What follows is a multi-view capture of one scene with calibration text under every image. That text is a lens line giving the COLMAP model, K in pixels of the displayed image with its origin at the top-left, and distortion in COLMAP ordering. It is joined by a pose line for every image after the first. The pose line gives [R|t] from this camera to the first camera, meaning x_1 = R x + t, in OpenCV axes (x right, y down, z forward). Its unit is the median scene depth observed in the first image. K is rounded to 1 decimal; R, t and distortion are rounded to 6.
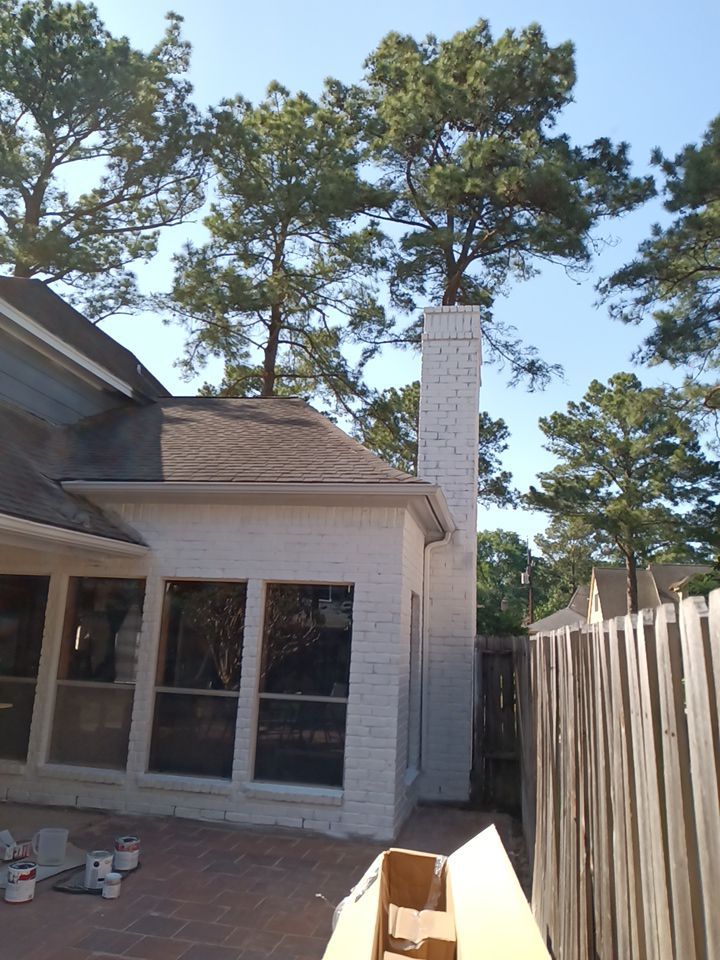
lens RADIAL K [[763.8, 0, 360.0], [0, 763.8, 480.0], [0, 0, 1]] dist [0.104387, -0.173428]
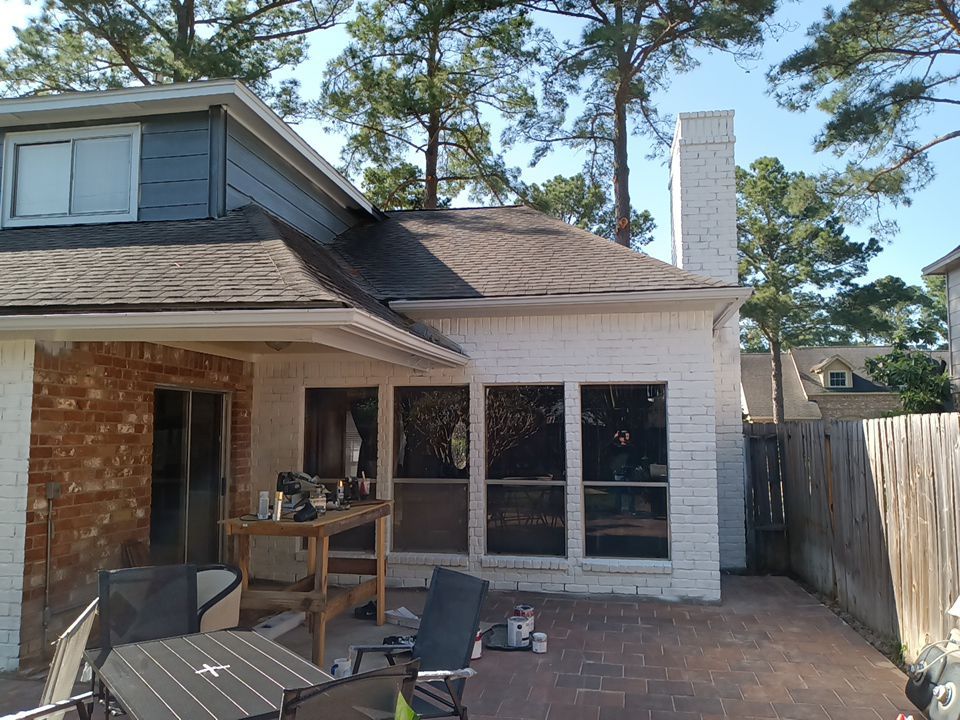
lens RADIAL K [[776.1, 0, 477.9], [0, 776.1, 357.4], [0, 0, 1]] dist [0.090593, -0.204132]
pose [[0.998634, -0.049885, 0.015571, -0.277578], [0.048022, 0.993518, 0.103033, -0.025899], [-0.020610, -0.102145, 0.994556, -0.097596]]
